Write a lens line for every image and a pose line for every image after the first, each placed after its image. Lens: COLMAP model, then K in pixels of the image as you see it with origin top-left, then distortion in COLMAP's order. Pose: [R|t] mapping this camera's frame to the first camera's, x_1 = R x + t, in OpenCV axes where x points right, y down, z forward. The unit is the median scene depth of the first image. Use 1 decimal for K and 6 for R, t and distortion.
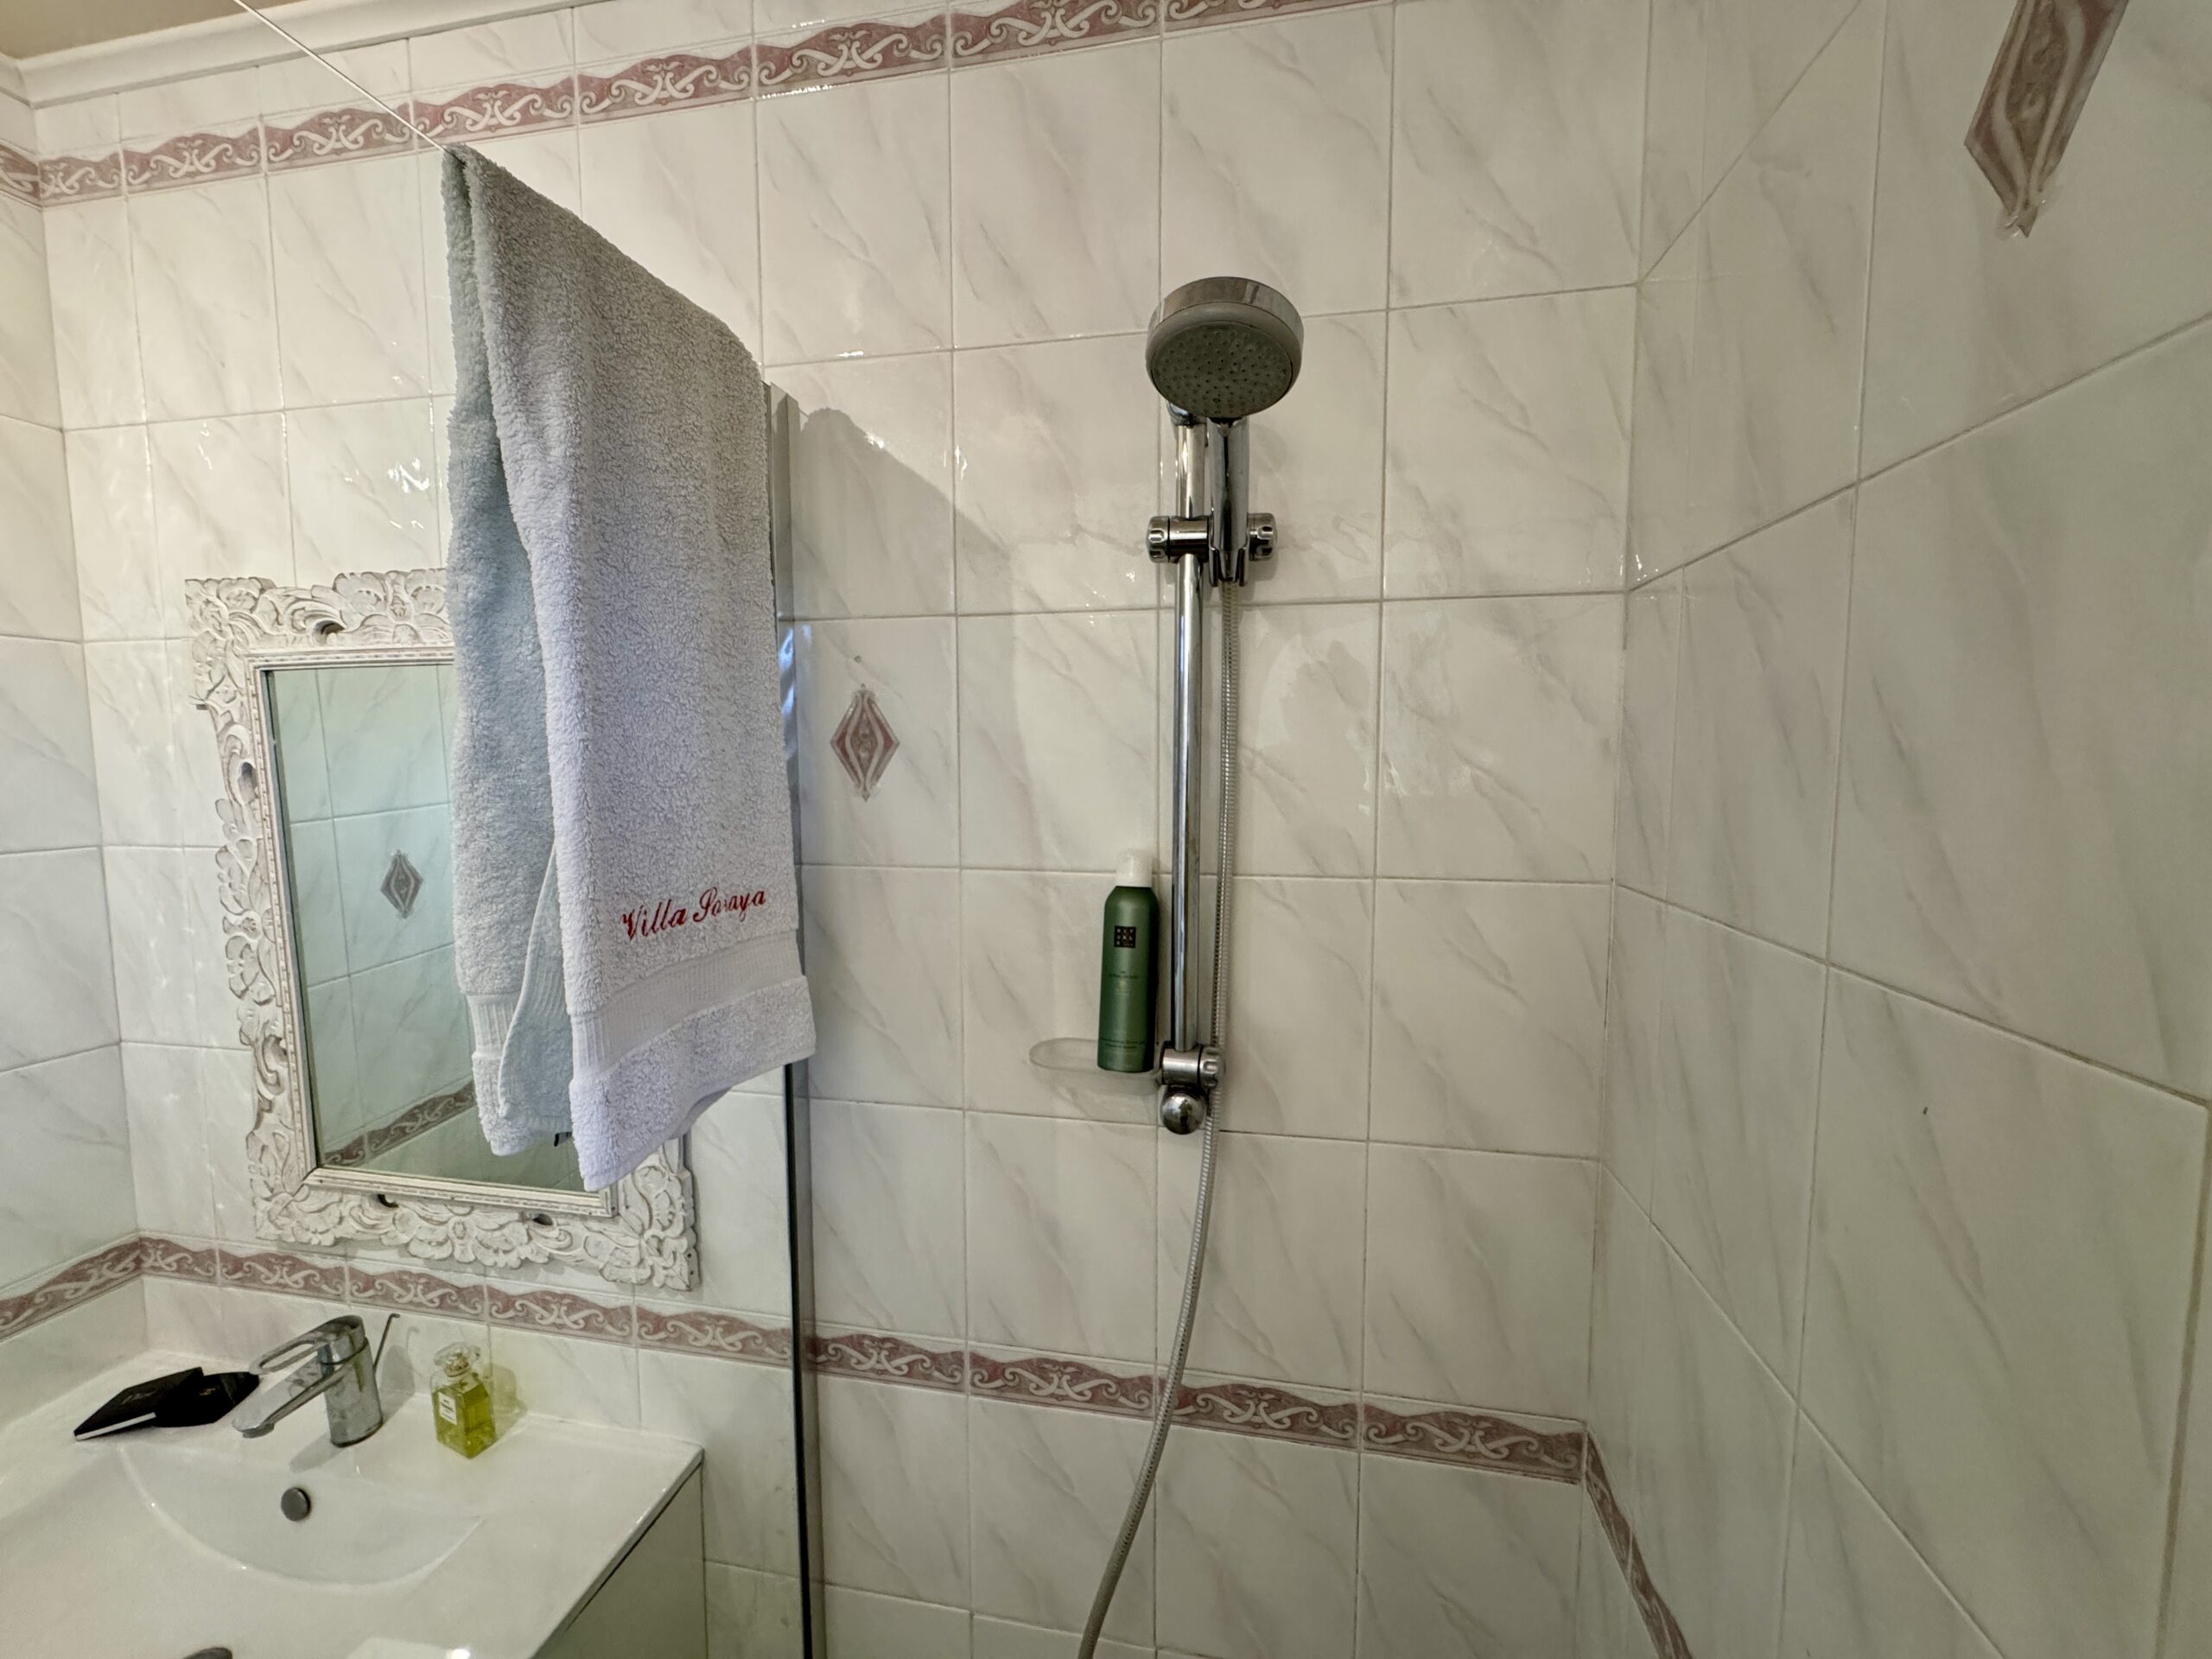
lens RADIAL K [[881.3, 0, 1106.0], [0, 881.3, 829.5], [0, 0, 1]] dist [-0.002120, -0.000268]
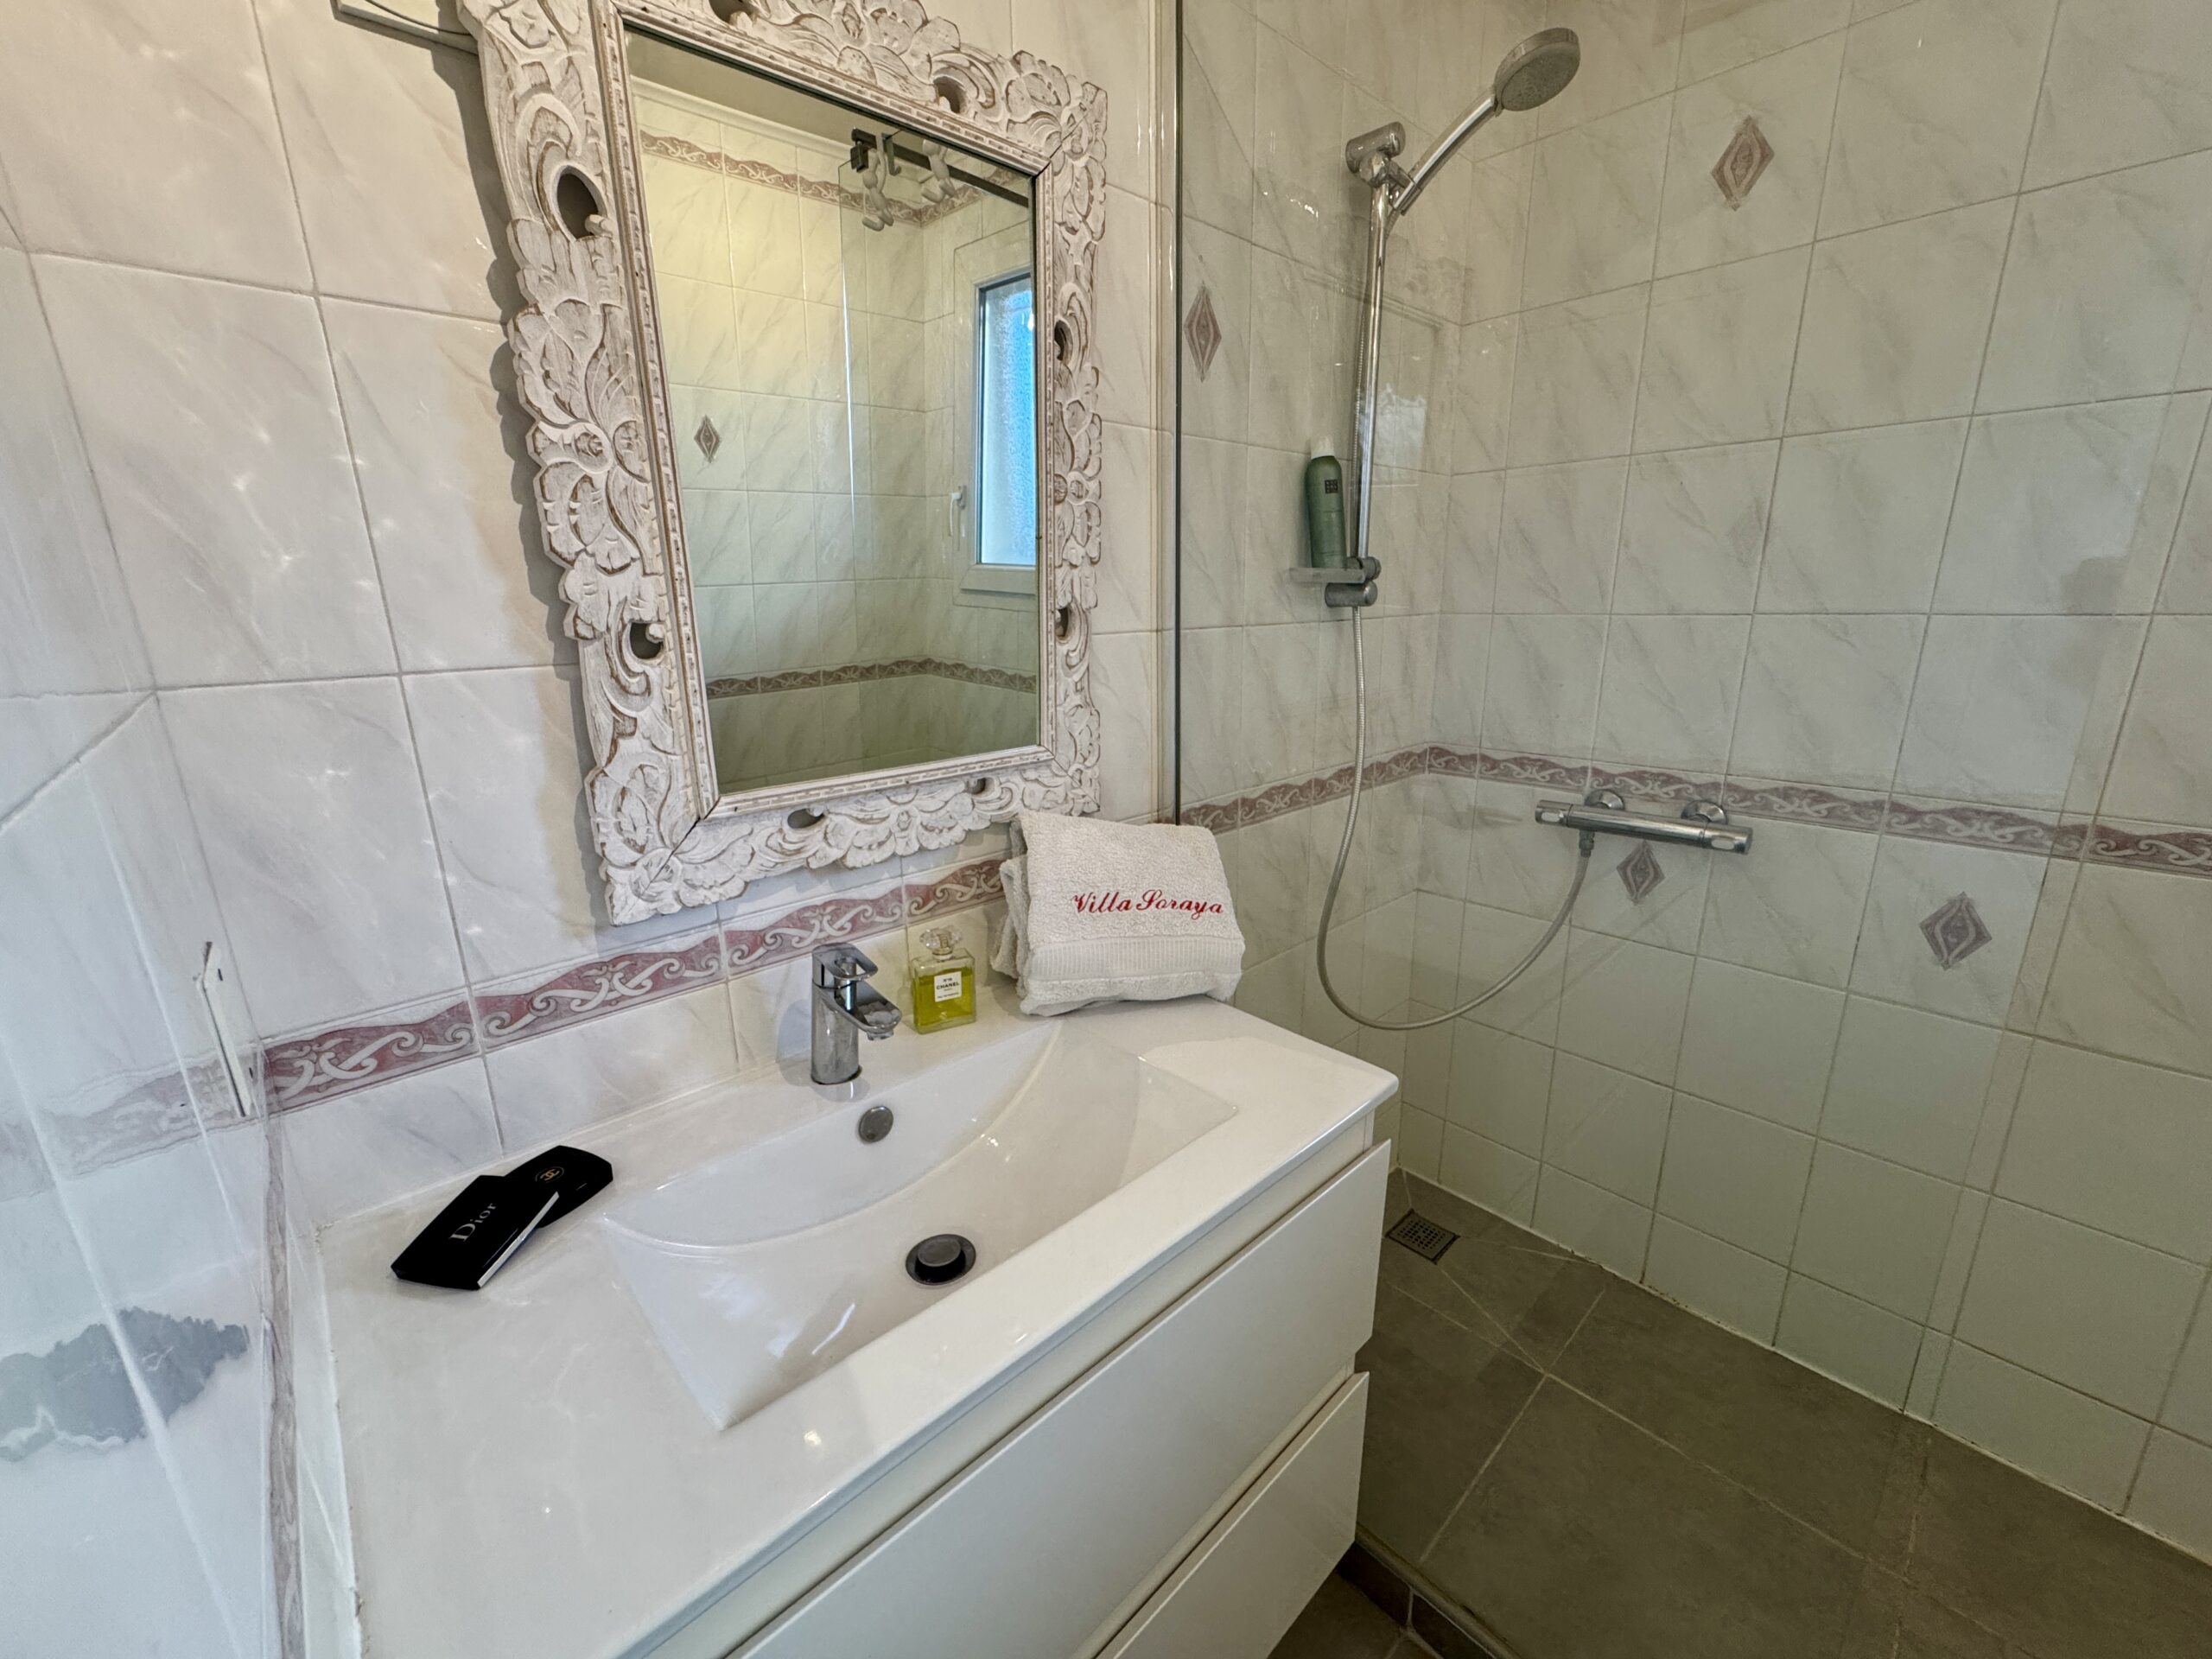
lens RADIAL K [[886.1, 0, 1106.0], [0, 886.1, 829.5], [0, 0, 1]] dist [0.001024, 0.000210]
pose [[0.583584, -0.219595, 0.781798, -1.332022], [0.083936, 0.973898, 0.210897, 0.282390], [-0.807703, -0.057455, 0.586783, 0.274936]]
